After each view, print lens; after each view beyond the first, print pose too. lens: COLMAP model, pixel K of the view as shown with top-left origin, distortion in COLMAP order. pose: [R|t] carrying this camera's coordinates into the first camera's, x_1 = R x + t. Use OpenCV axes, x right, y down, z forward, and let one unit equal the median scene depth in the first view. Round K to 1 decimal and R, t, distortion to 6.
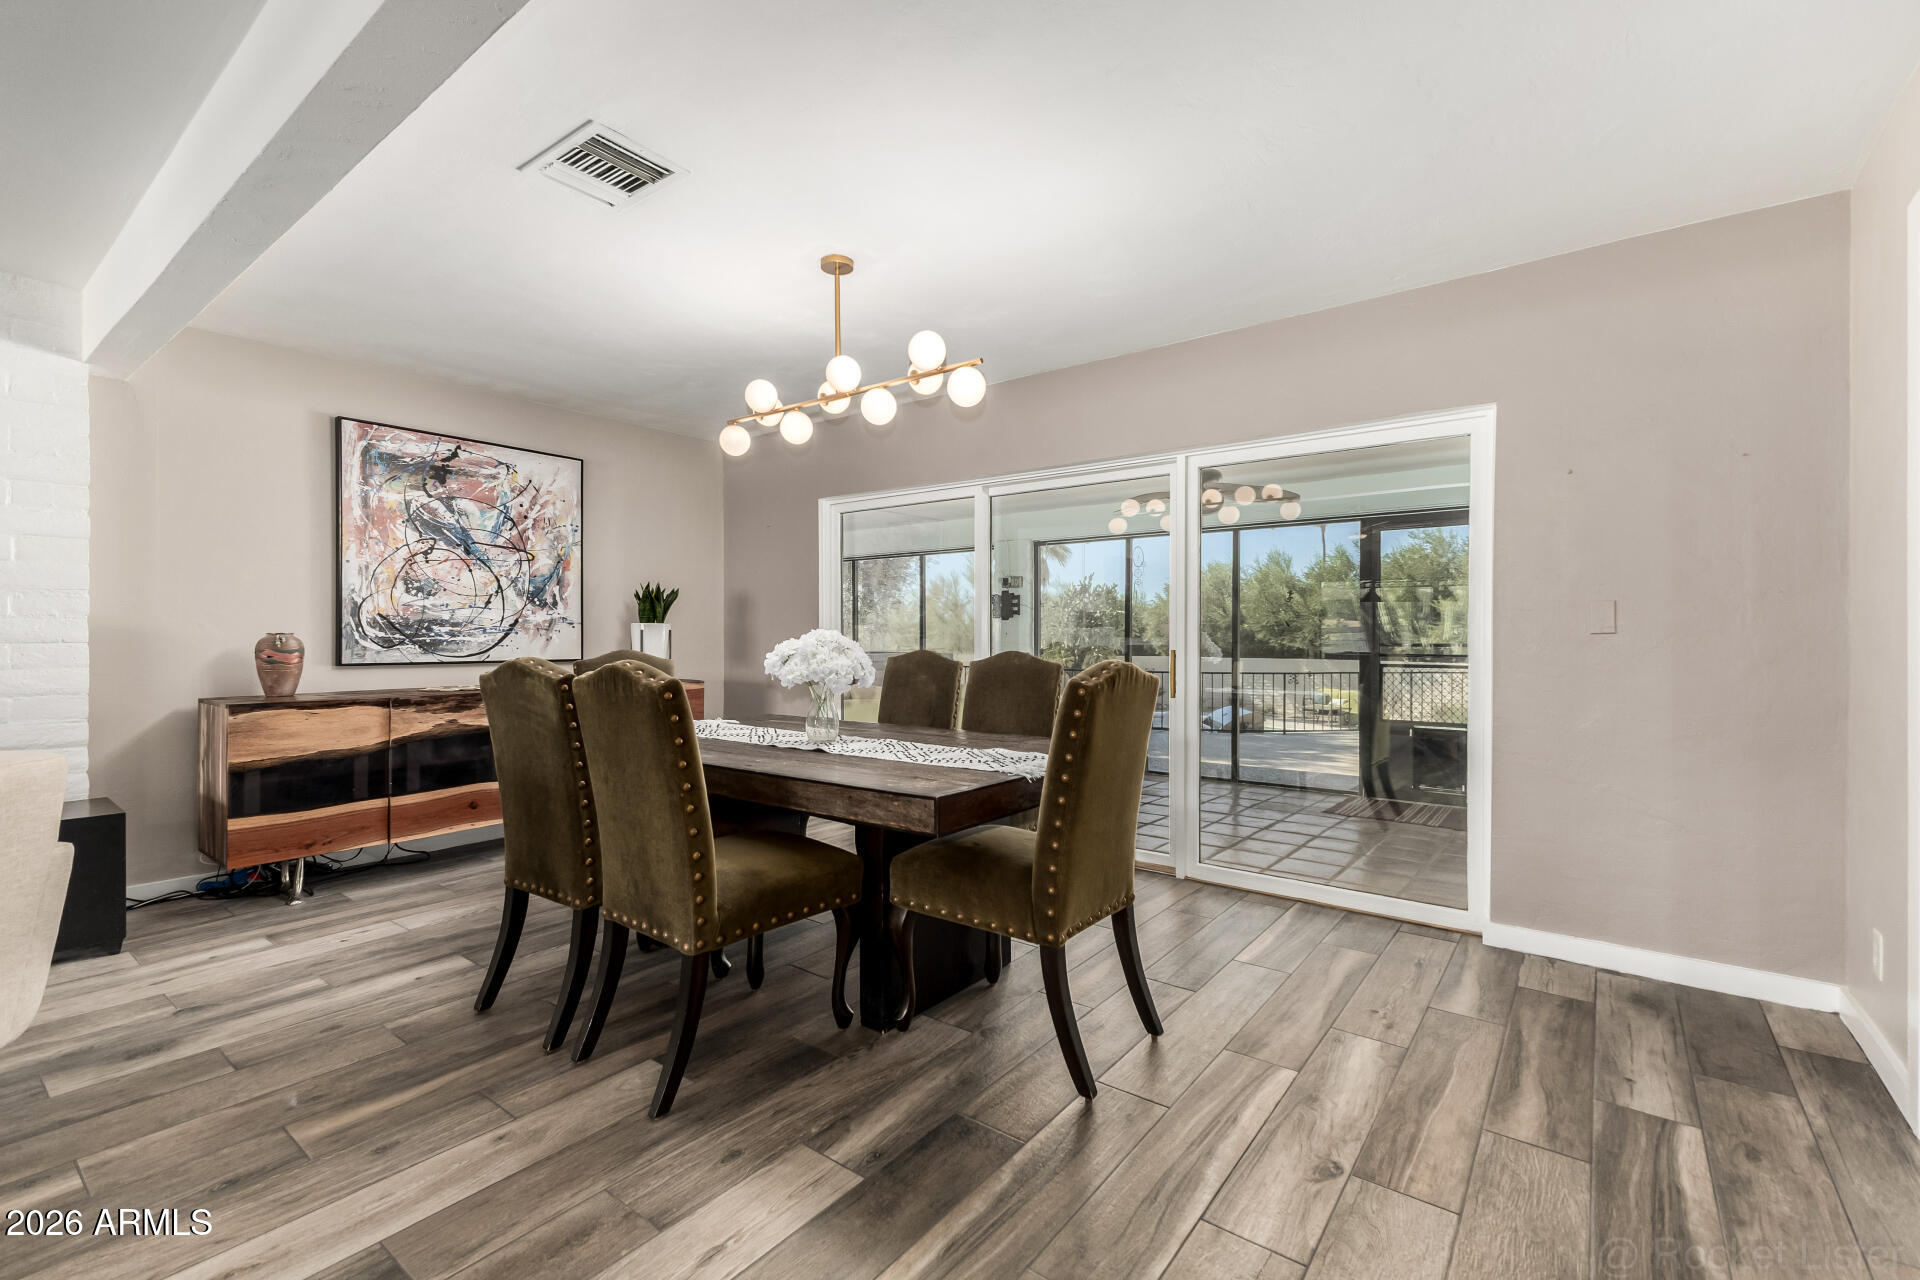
lens RADIAL K [[847.6, 0, 966.9], [0, 847.6, 642.6], [0, 0, 1]] dist [0.002044, 0.000354]
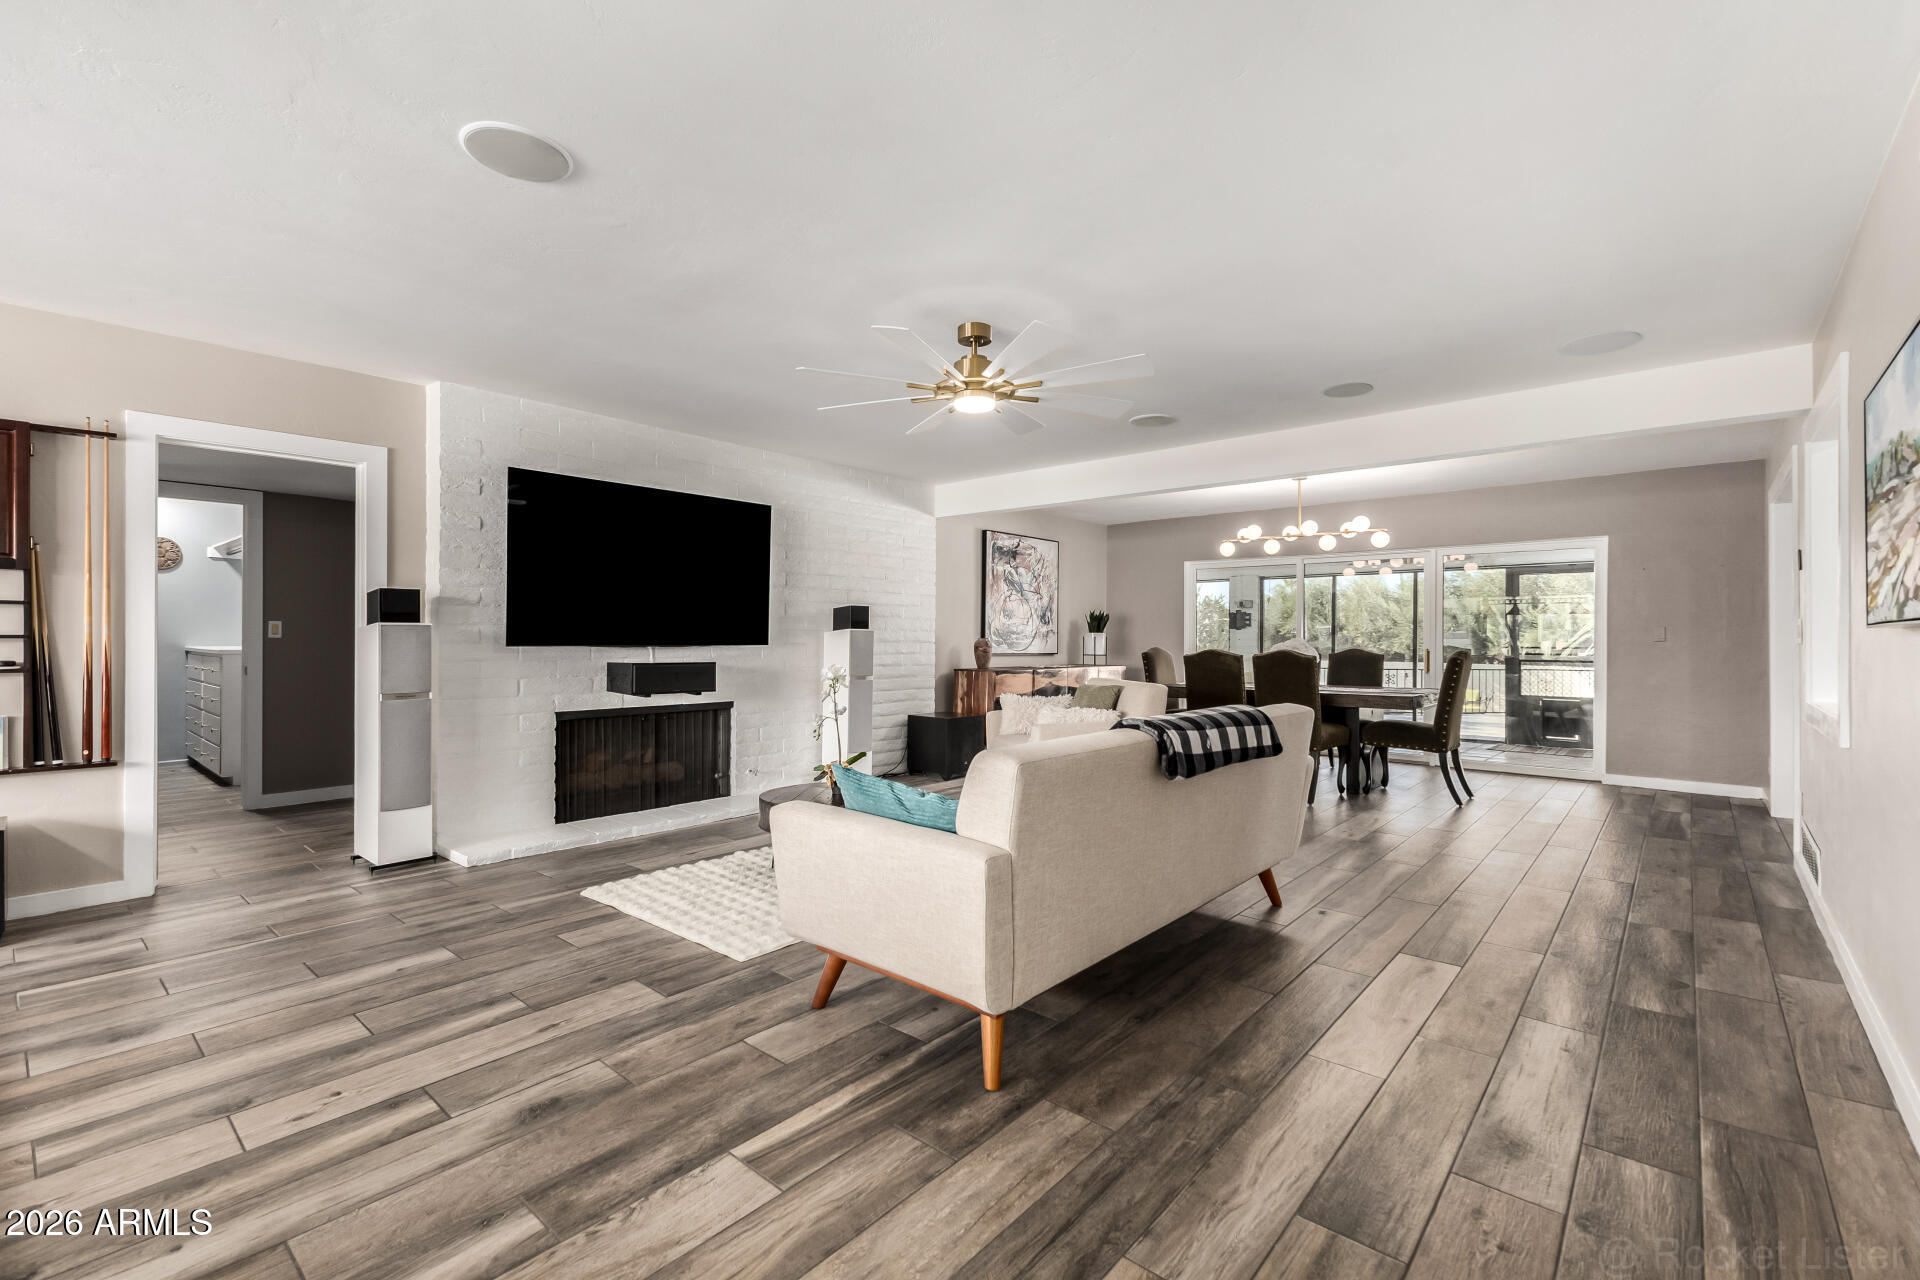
lens RADIAL K [[814.8, 0, 960.0], [0, 814.8, 640.0], [0, 0, 1]] dist [-0.000355, -0.000175]
pose [[0.995659, 0.004609, -0.092967, -0.556872], [-0.005319, 0.999959, -0.007390, 0.007042], [0.092929, 0.007853, 0.995642, -0.820464]]
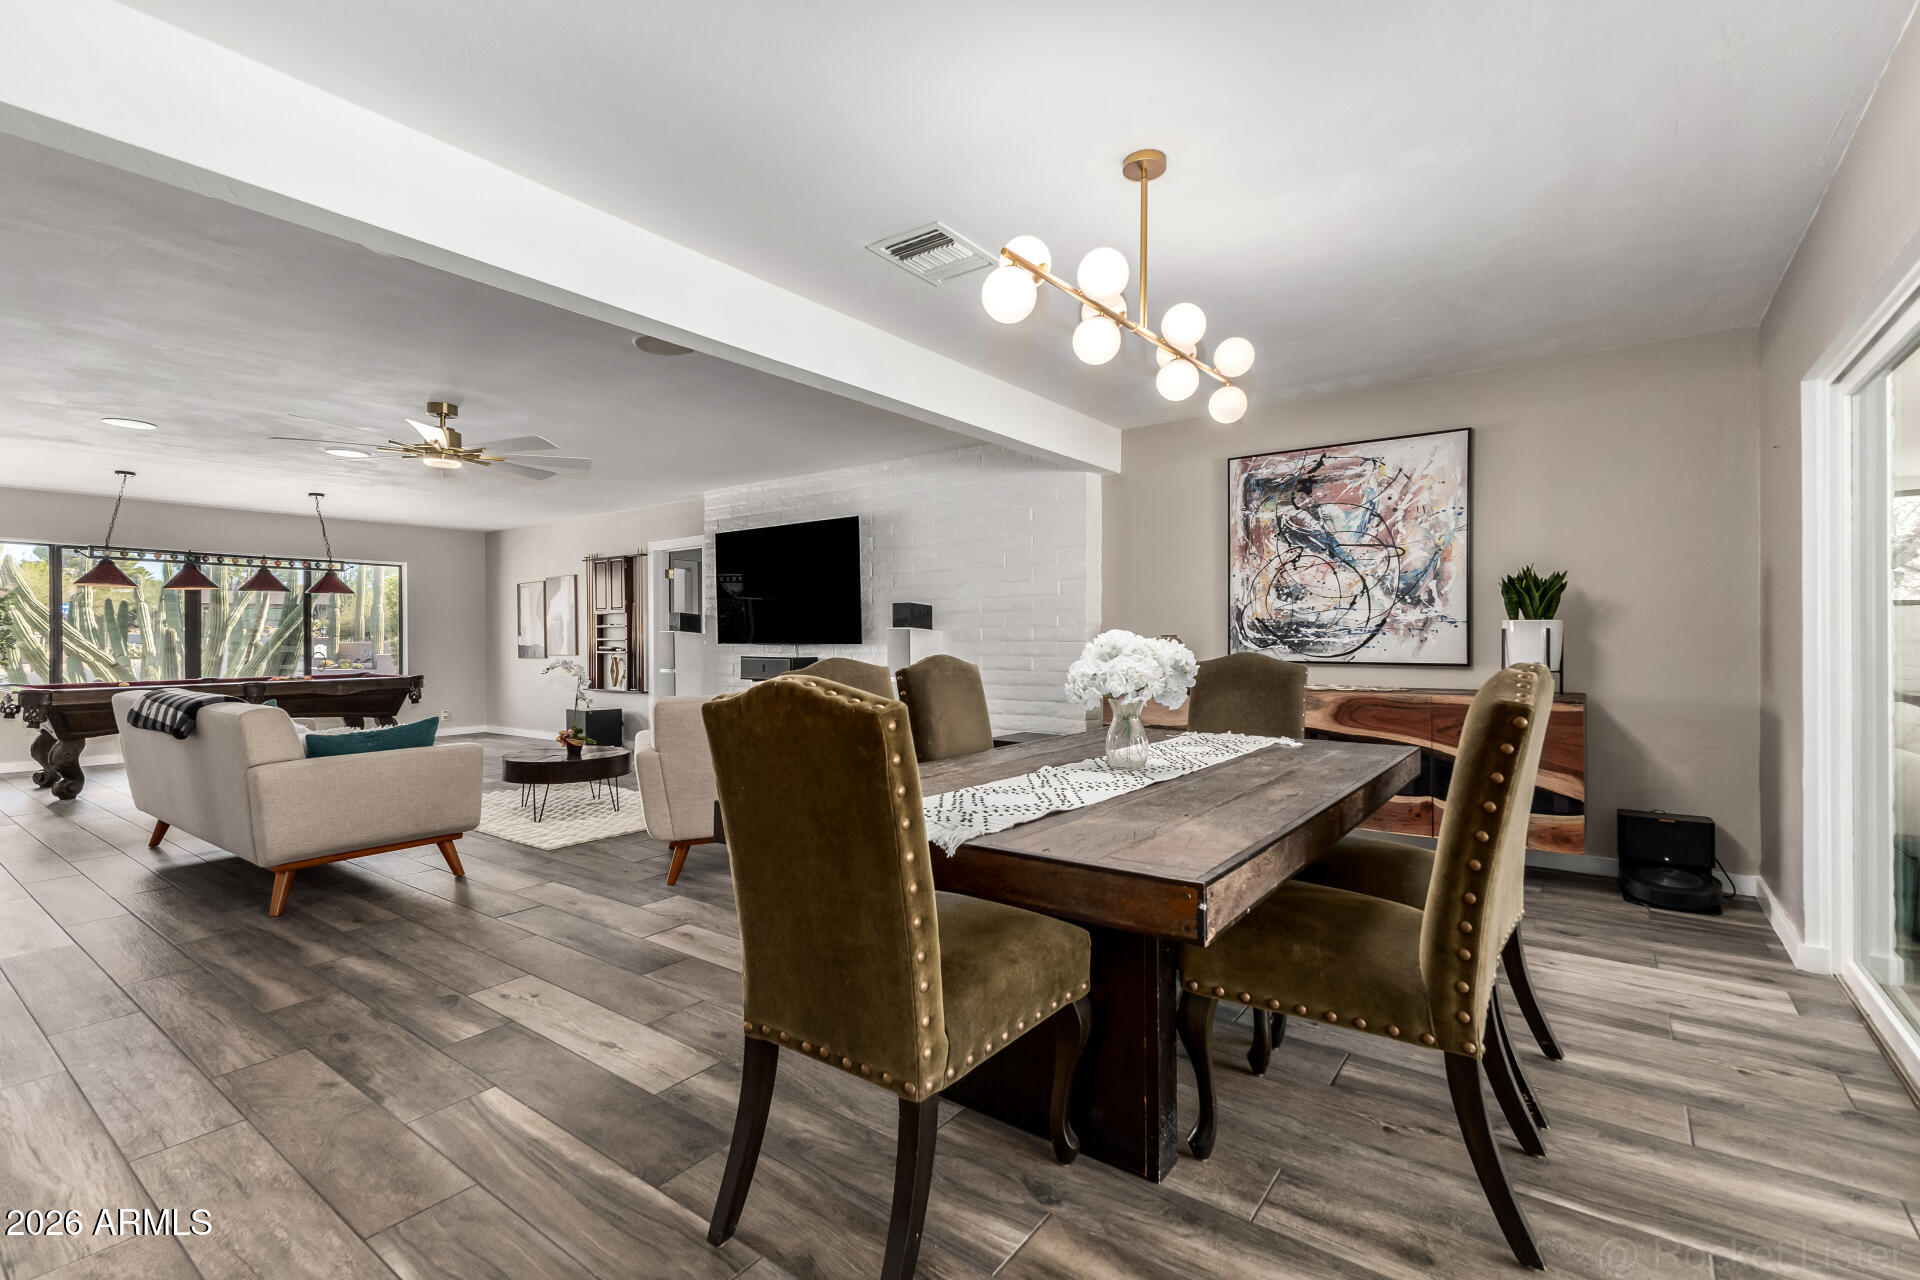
lens RADIAL K [[847.6, 0, 966.9], [0, 847.6, 642.6], [0, 0, 1]] dist [0.002044, 0.000354]
pose [[0.012275, 0.005521, -0.999909, 0.433179], [-0.003509, 0.999979, 0.005478, -0.005070], [0.999918, 0.003441, 0.012295, 0.545276]]
